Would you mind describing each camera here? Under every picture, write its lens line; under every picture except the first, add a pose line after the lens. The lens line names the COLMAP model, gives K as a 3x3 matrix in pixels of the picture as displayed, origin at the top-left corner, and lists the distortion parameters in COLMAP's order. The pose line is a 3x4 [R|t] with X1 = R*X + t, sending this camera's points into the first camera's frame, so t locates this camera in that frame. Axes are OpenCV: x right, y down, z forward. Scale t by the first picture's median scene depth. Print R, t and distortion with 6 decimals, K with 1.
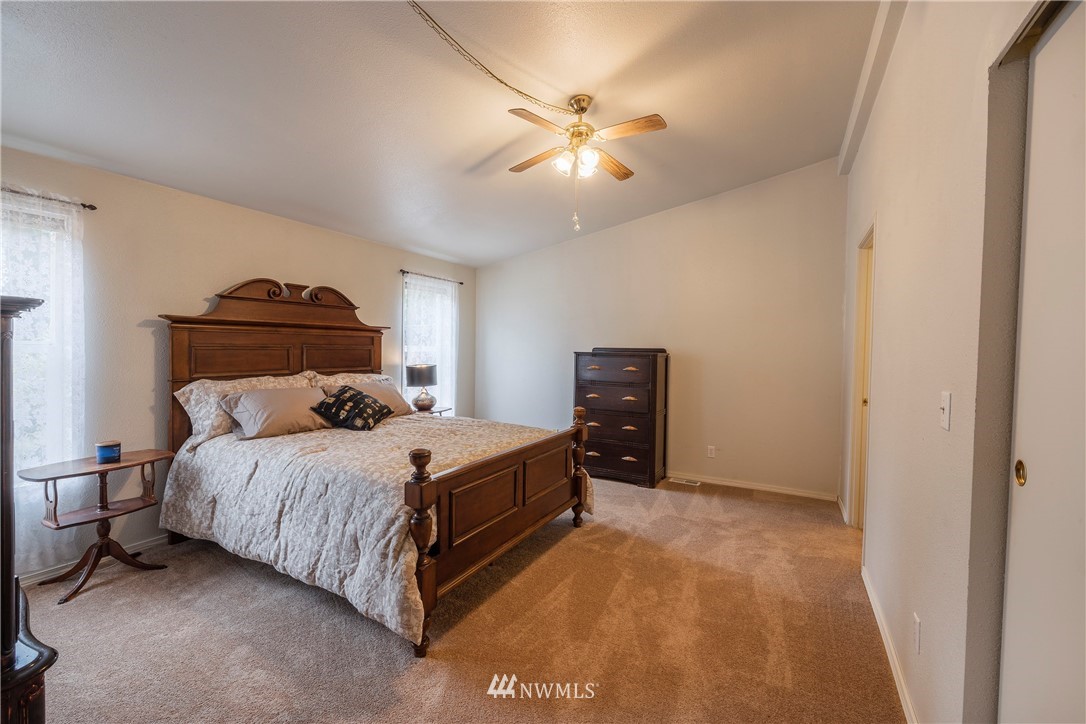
lens RADIAL K [[459.9, 0, 538.2], [0, 459.9, 356.8], [0, 0, 1]] dist [-0.001590, -0.000180]
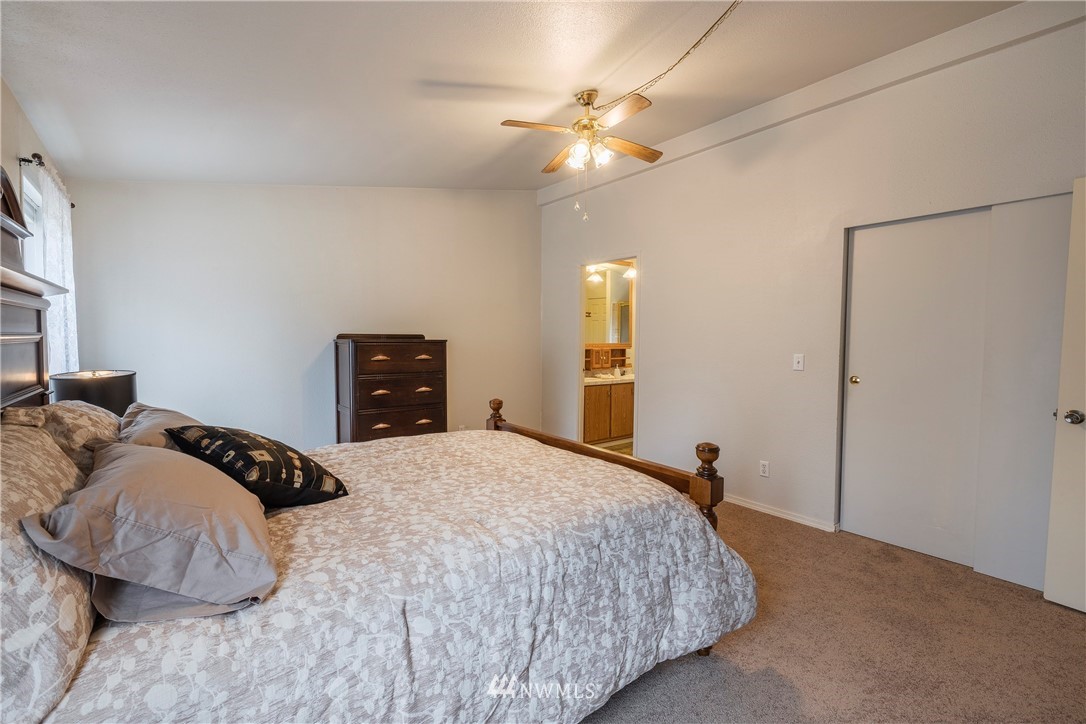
lens RADIAL K [[459.9, 0, 538.2], [0, 459.9, 356.8], [0, 0, 1]] dist [-0.001590, -0.000180]
pose [[0.382314, -0.052077, 0.922564, -1.105026], [0.017326, 0.998639, 0.049192, -0.029178], [-0.923870, -0.002823, 0.382696, 0.836876]]
